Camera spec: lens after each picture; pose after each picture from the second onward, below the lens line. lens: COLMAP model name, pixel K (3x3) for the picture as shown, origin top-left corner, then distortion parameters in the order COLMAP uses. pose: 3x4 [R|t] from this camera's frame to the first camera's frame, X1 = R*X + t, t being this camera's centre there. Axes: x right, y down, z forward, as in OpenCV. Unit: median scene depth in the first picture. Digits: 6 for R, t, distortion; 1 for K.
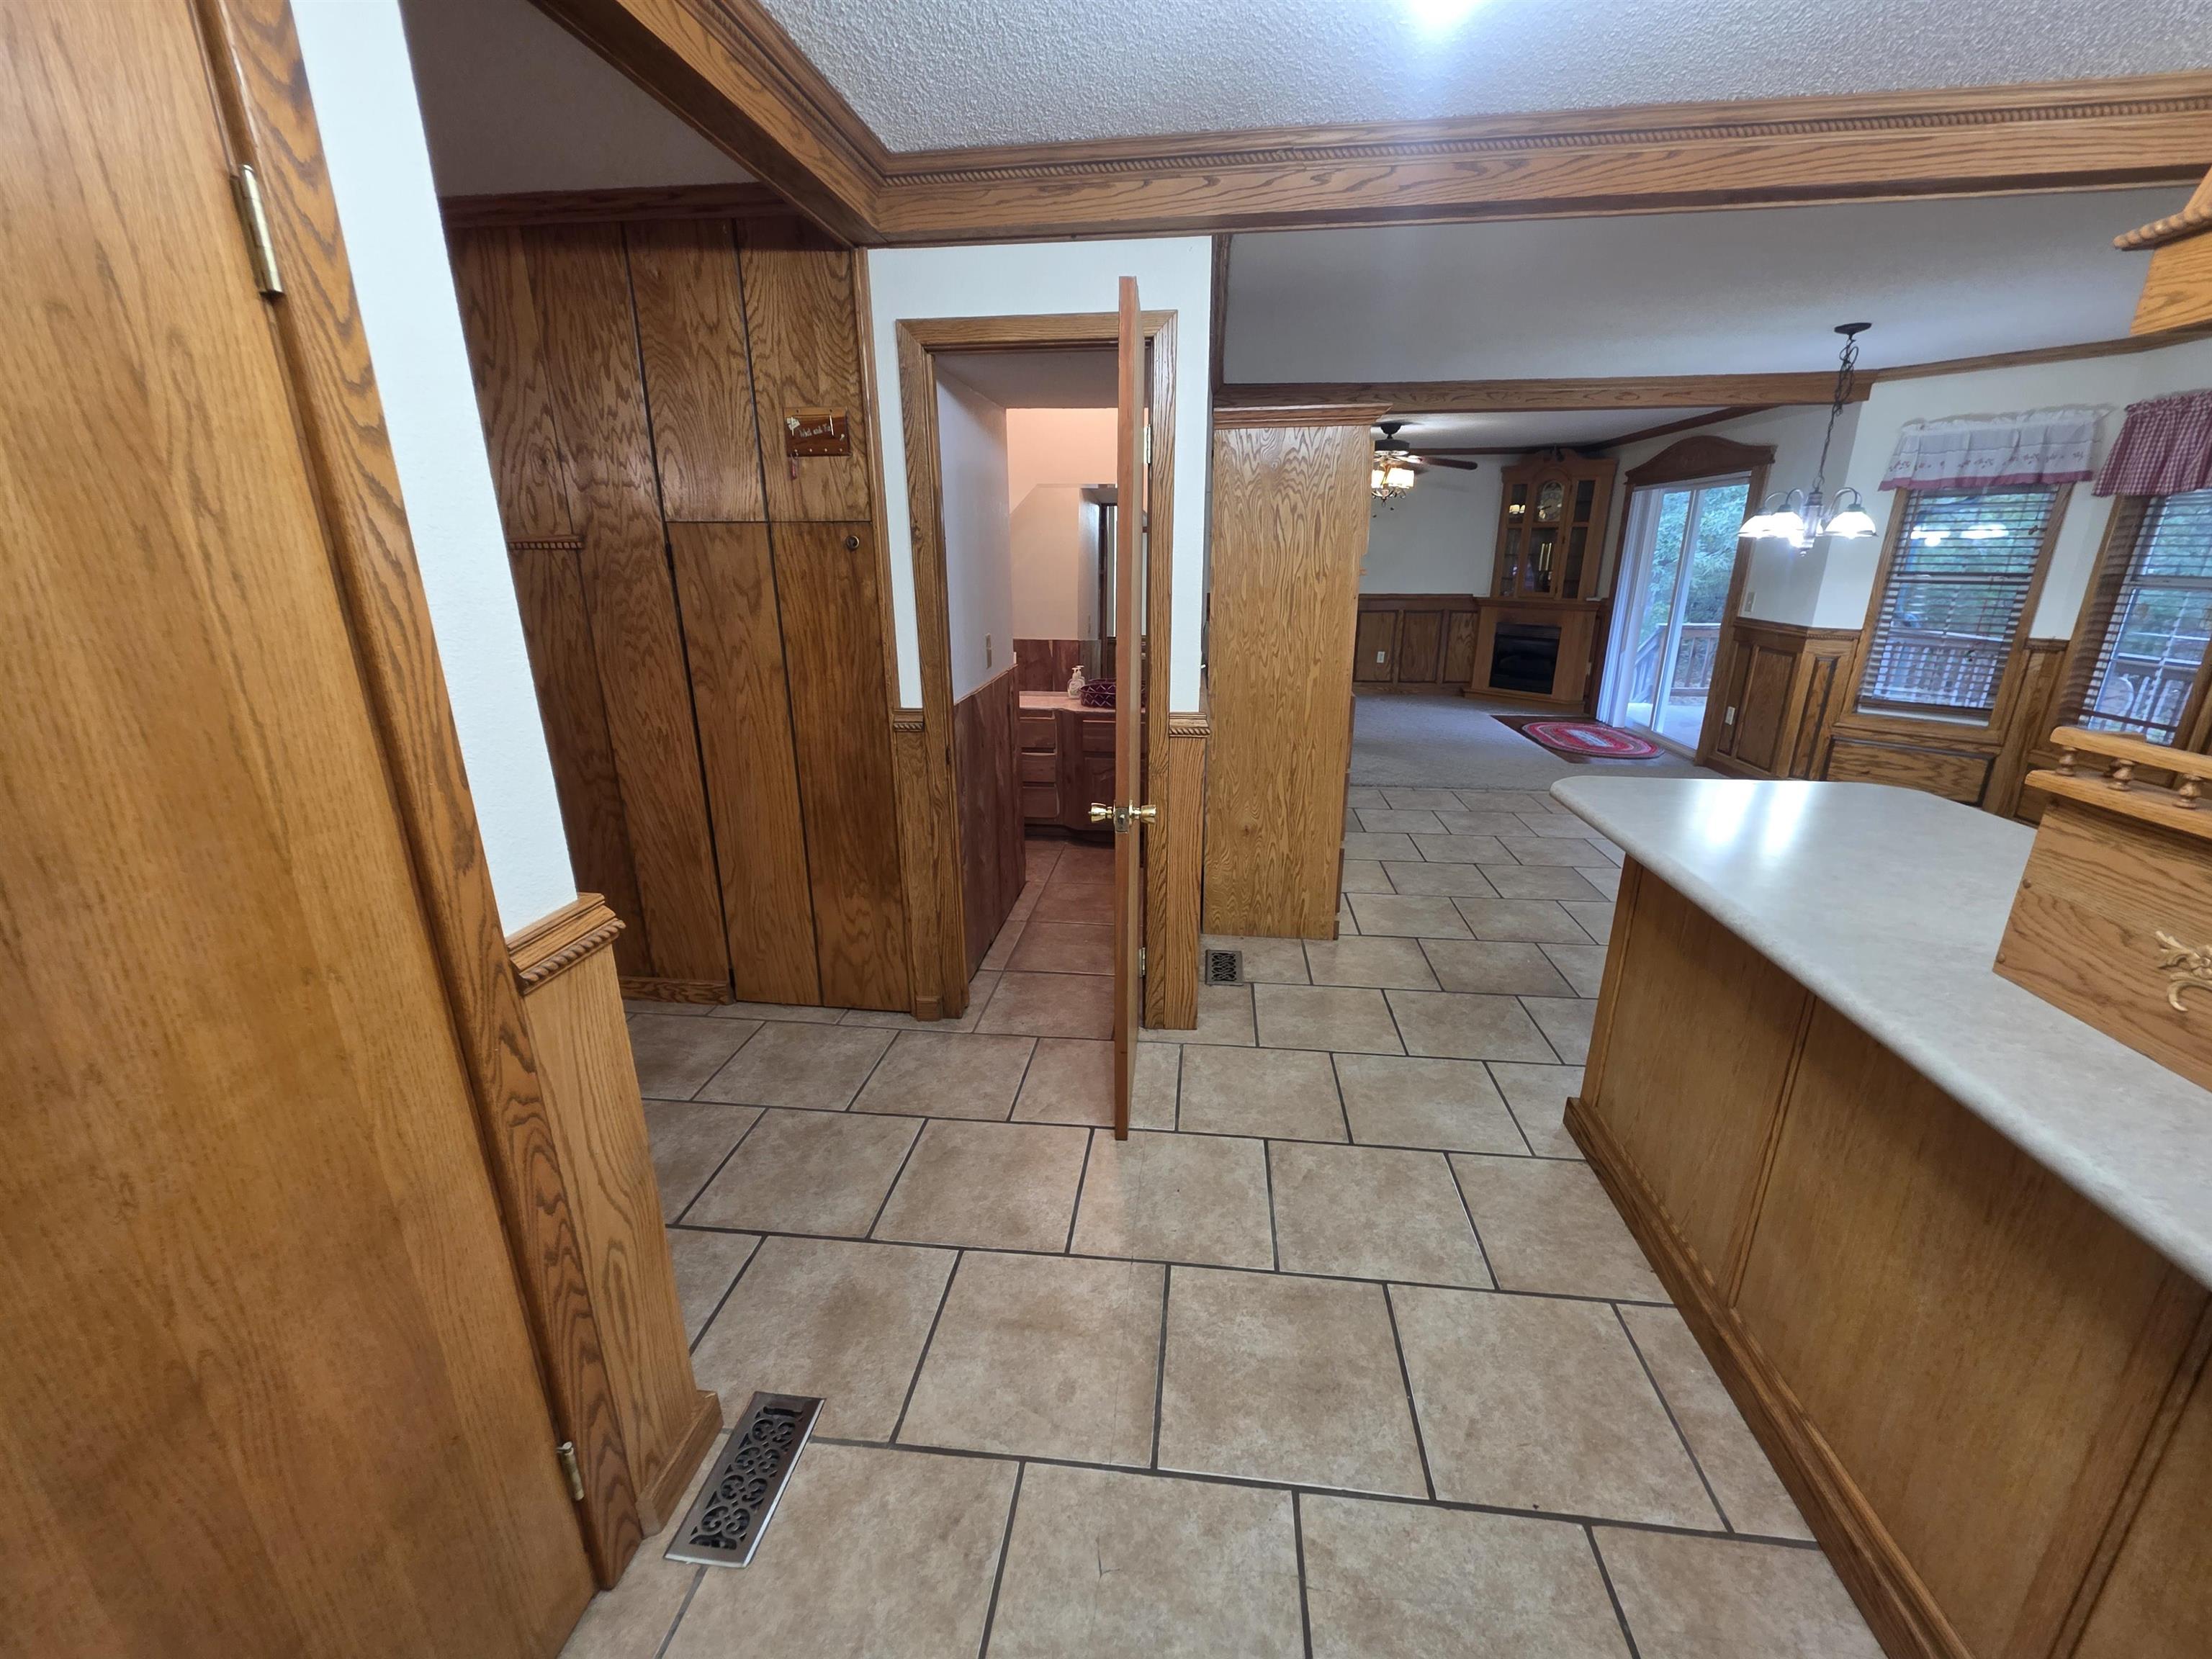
lens RADIAL K [[888.8, 0, 1113.3], [0, 888.8, 829.3], [0, 0, 1]] dist [0.001588, -0.000333]
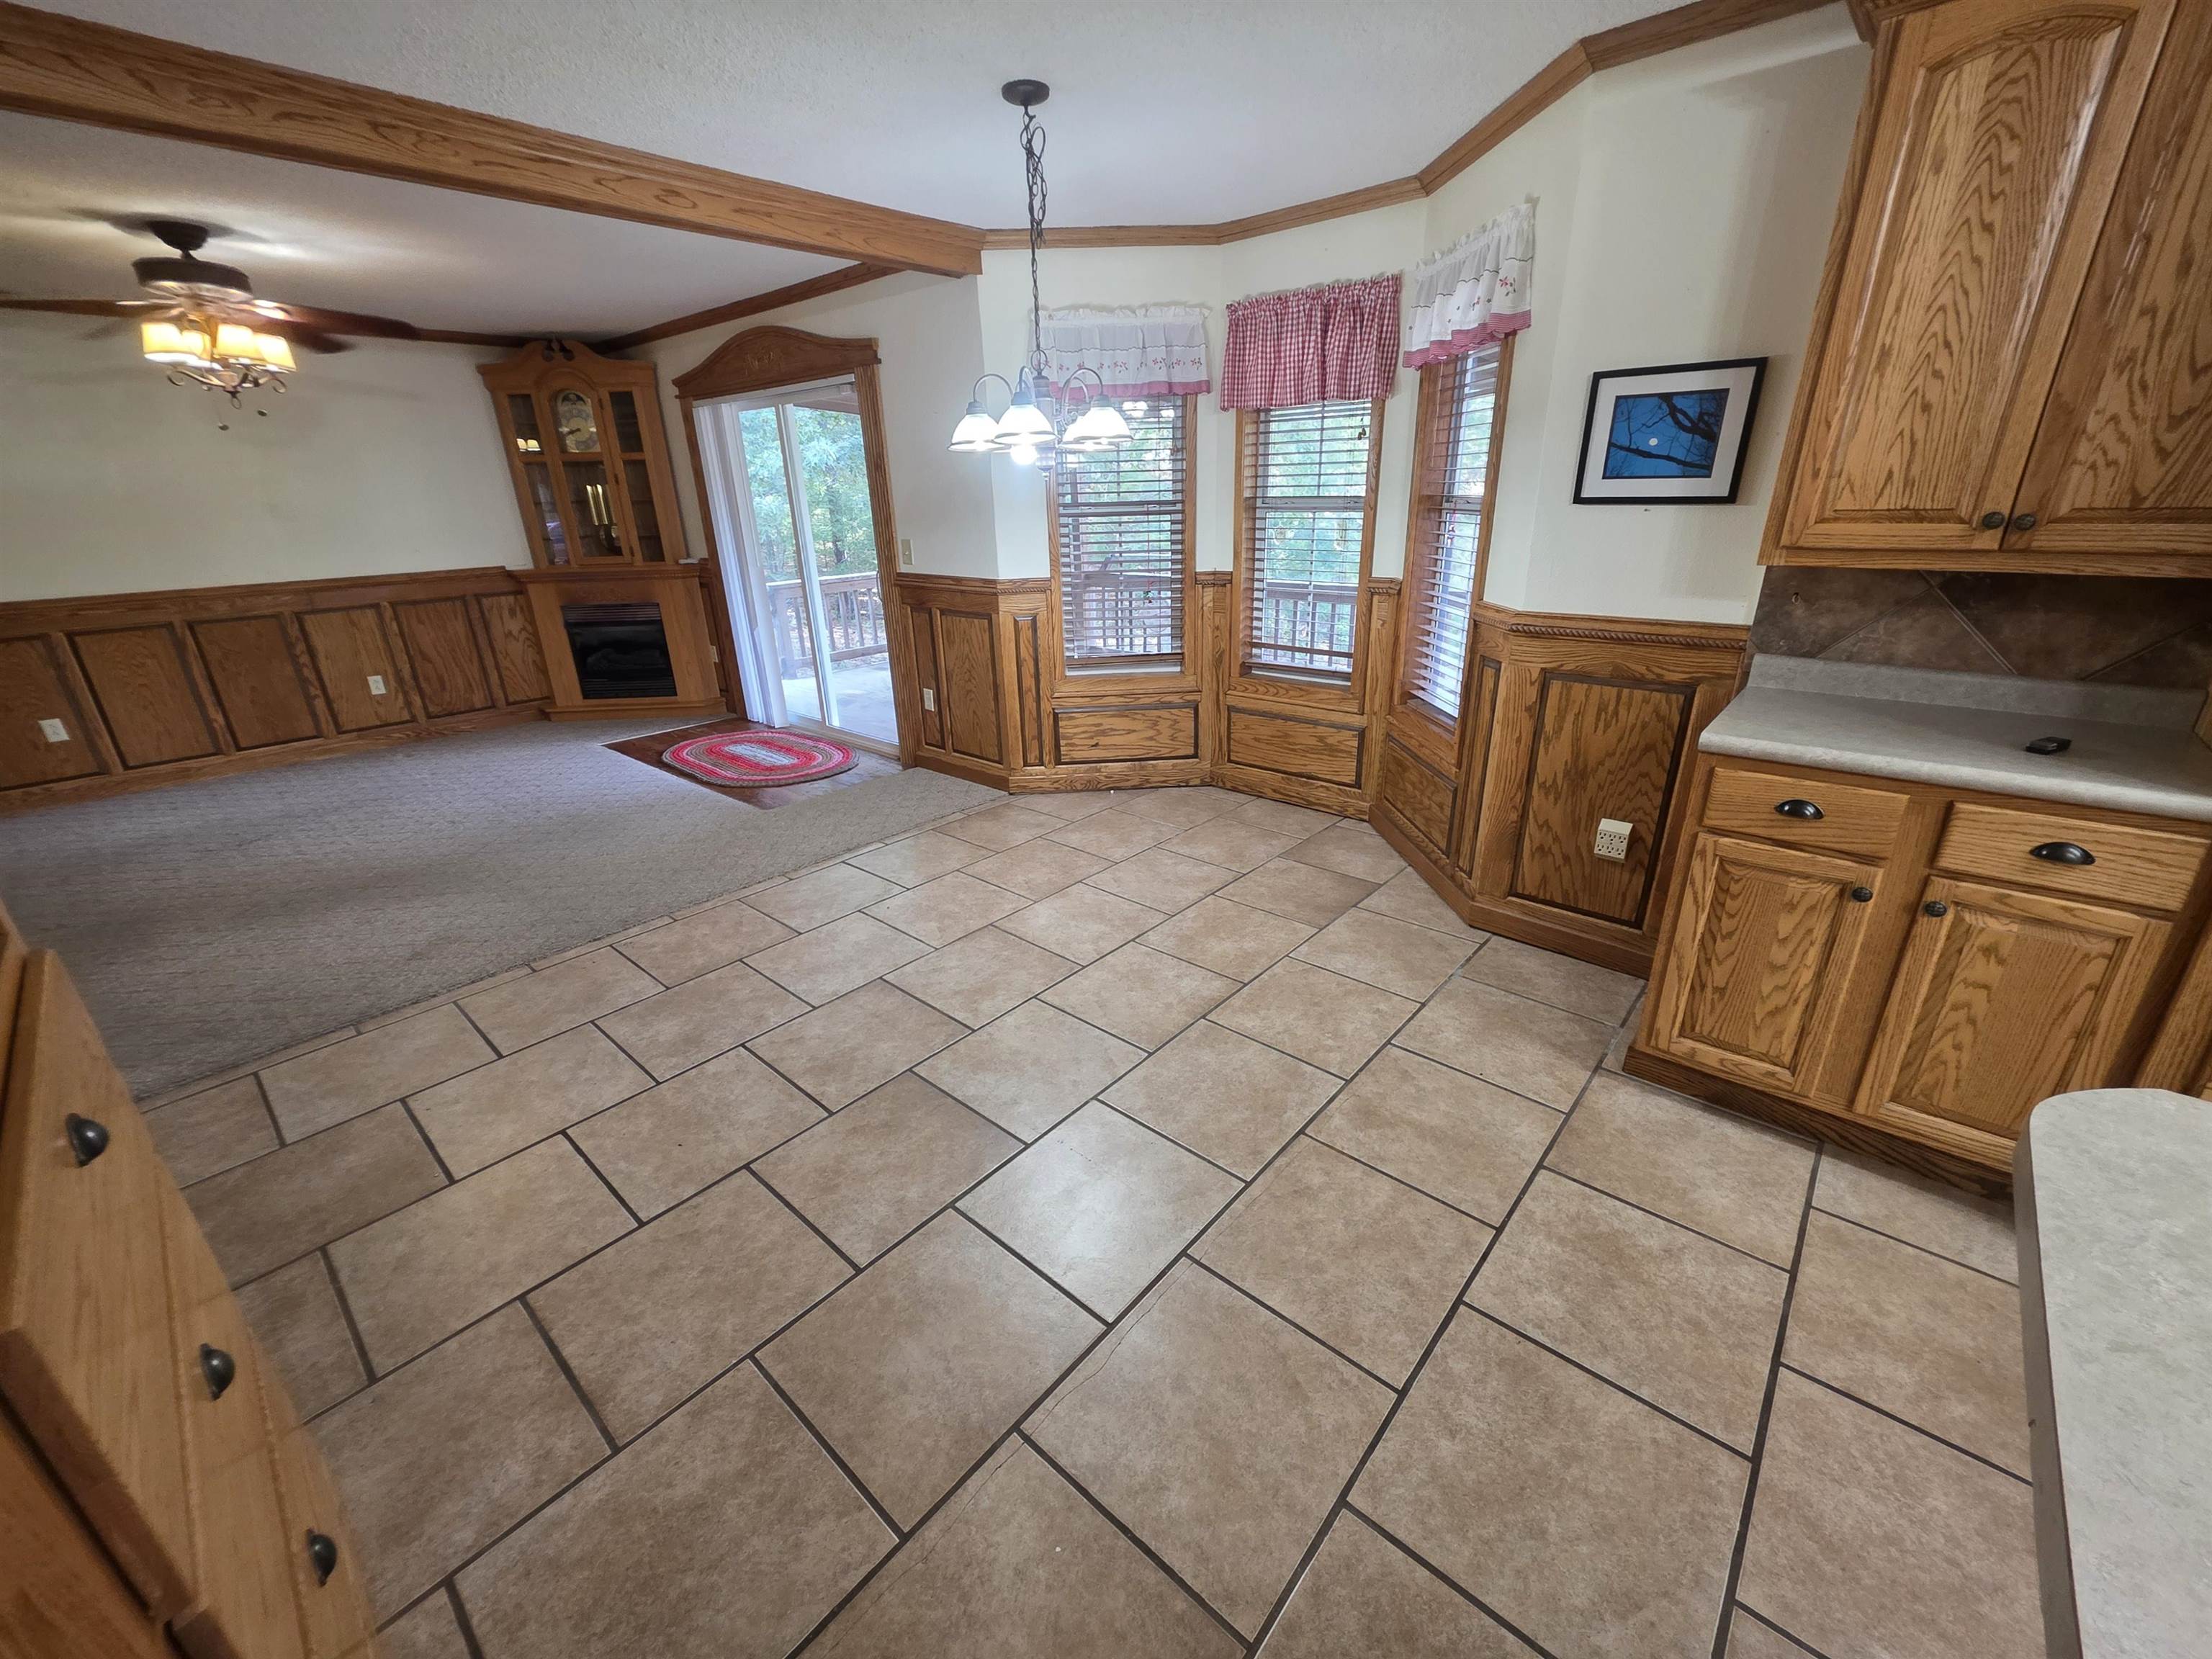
lens RADIAL K [[888.8, 0, 1109.1], [0, 888.8, 828.9], [0, 0, 1]] dist [0.001588, -0.000333]
pose [[0.576953, -0.307132, 0.756832, 0.340518], [0.271512, 0.946032, 0.176931, -0.245817], [-0.770329, 0.103408, 0.629206, 0.849945]]
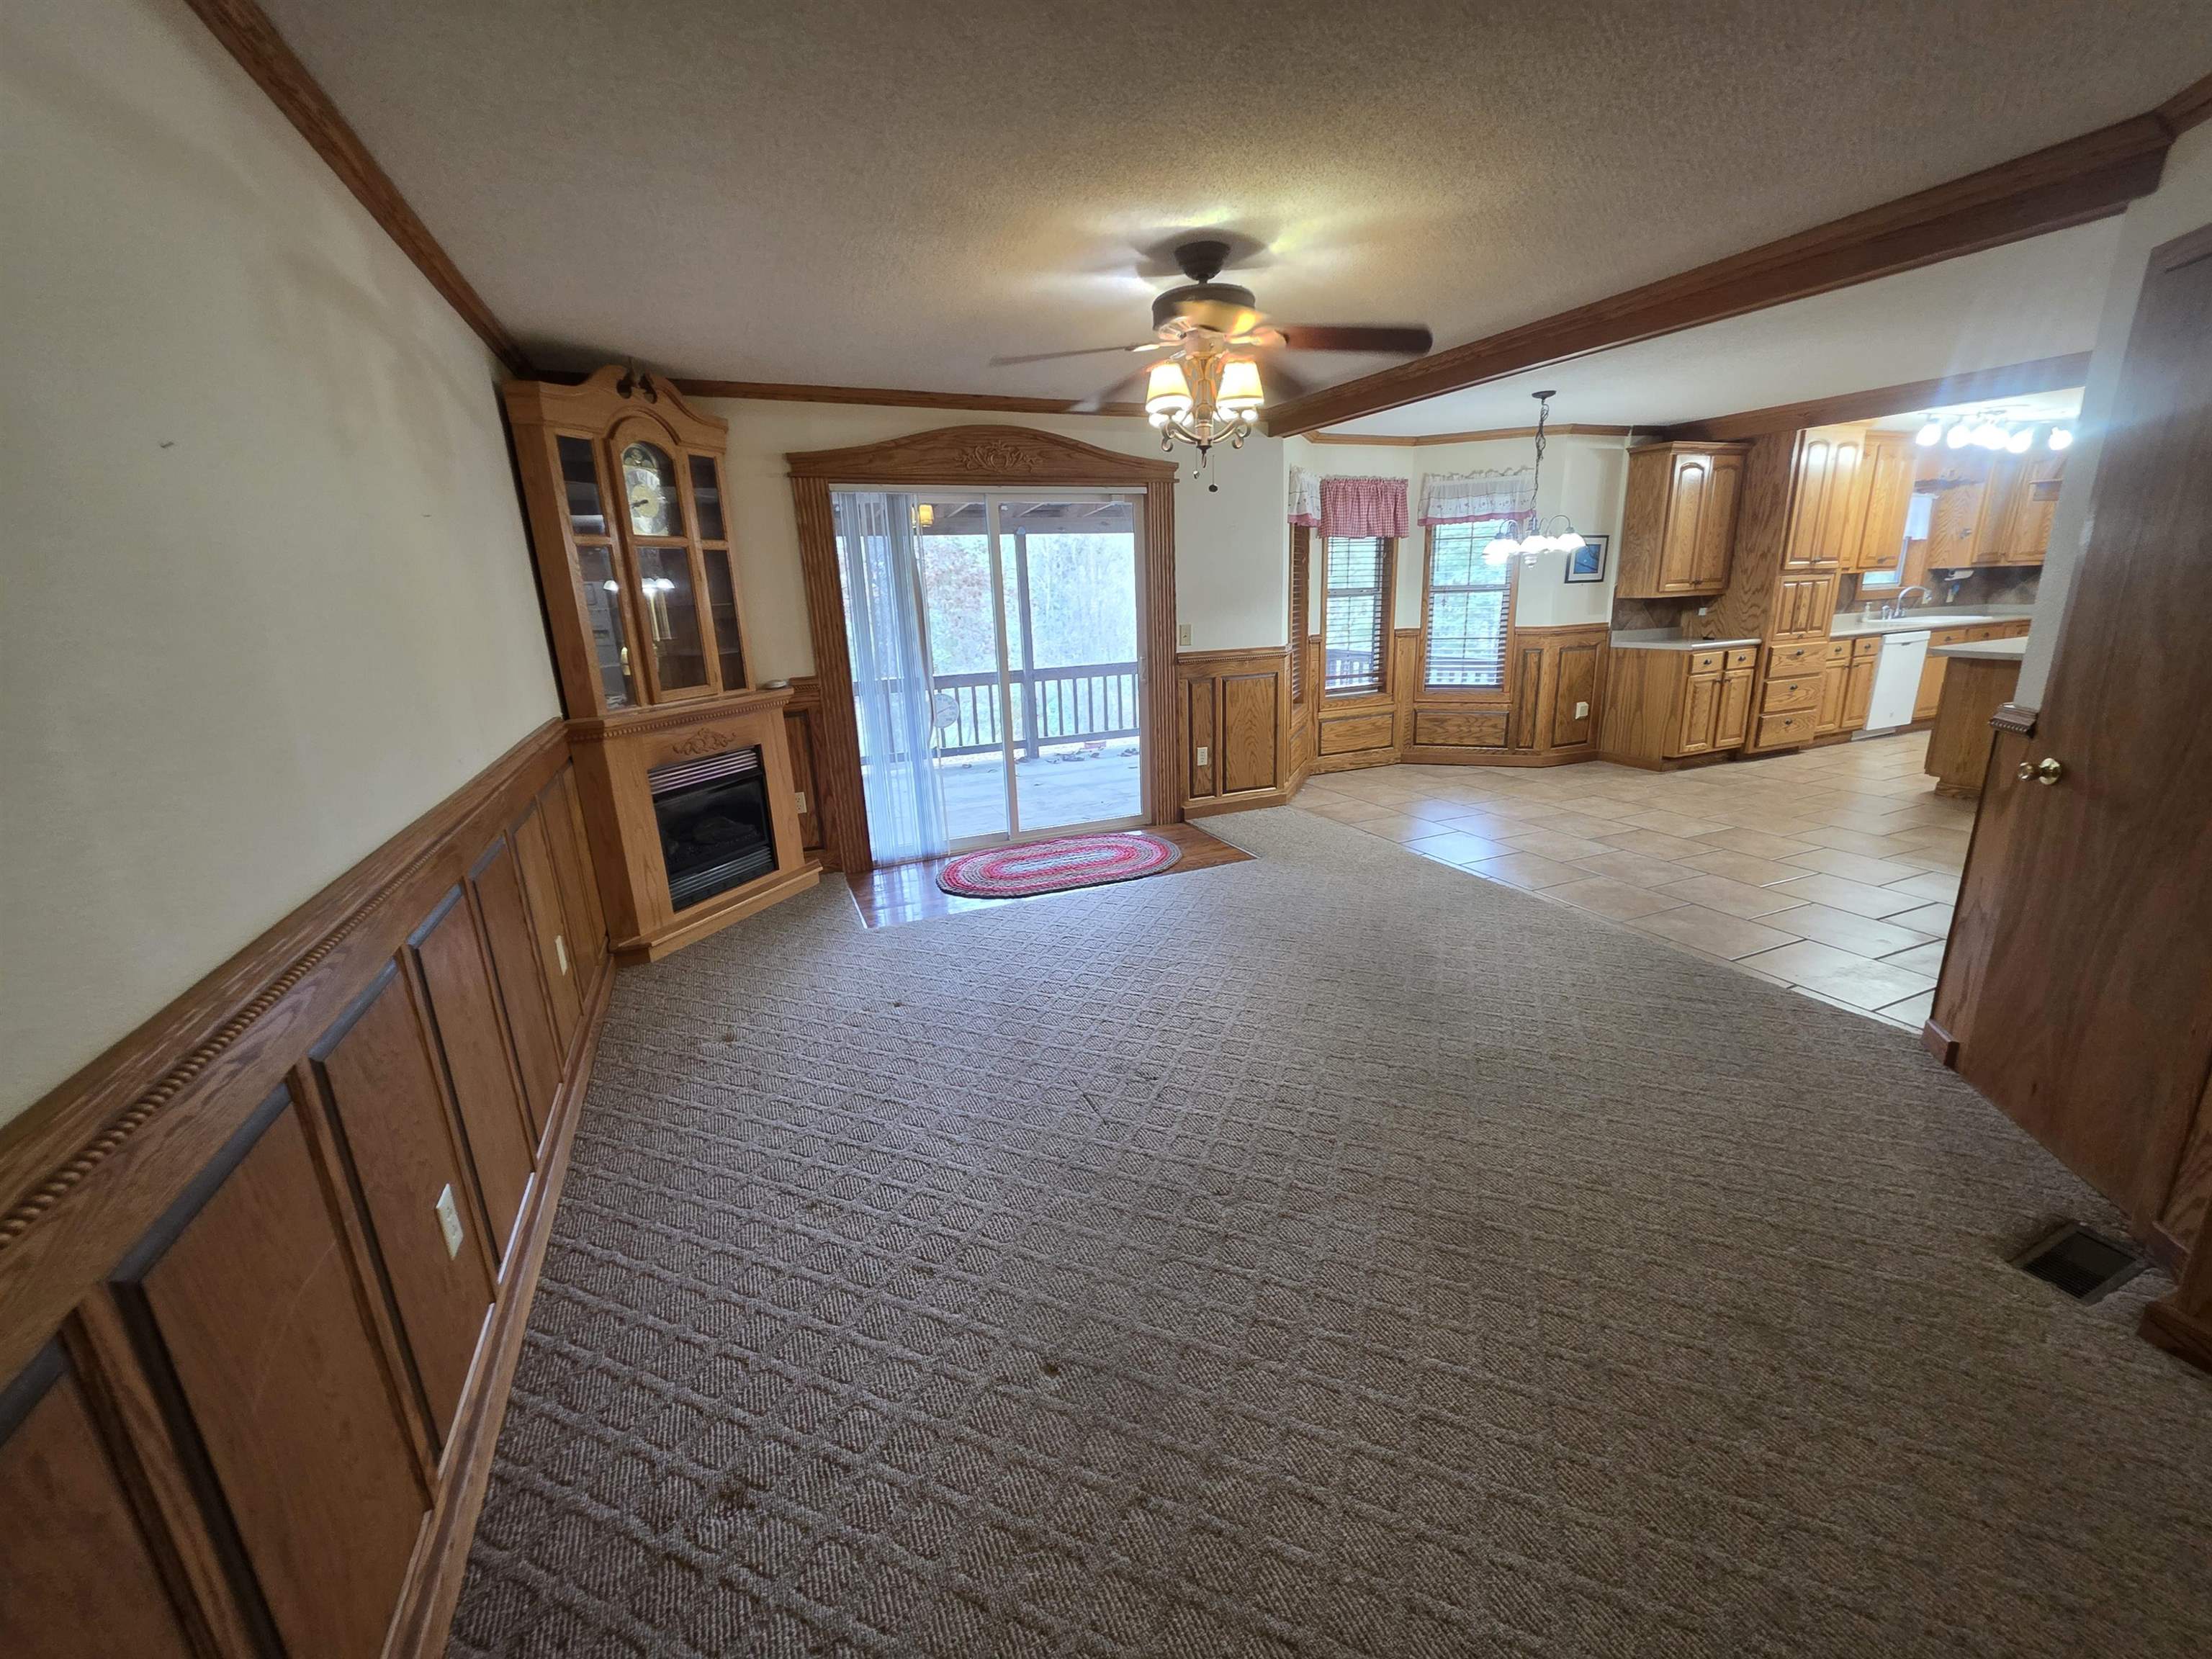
lens RADIAL K [[888.8, 0, 1110.1], [0, 888.8, 830.7], [0, 0, 1]] dist [0.001588, -0.000333]
pose [[-0.495762, -0.214606, 0.841525, -0.104973], [0.295494, 0.869489, 0.395819, -0.962062], [-0.816642, 0.444898, -0.367644, 3.079711]]
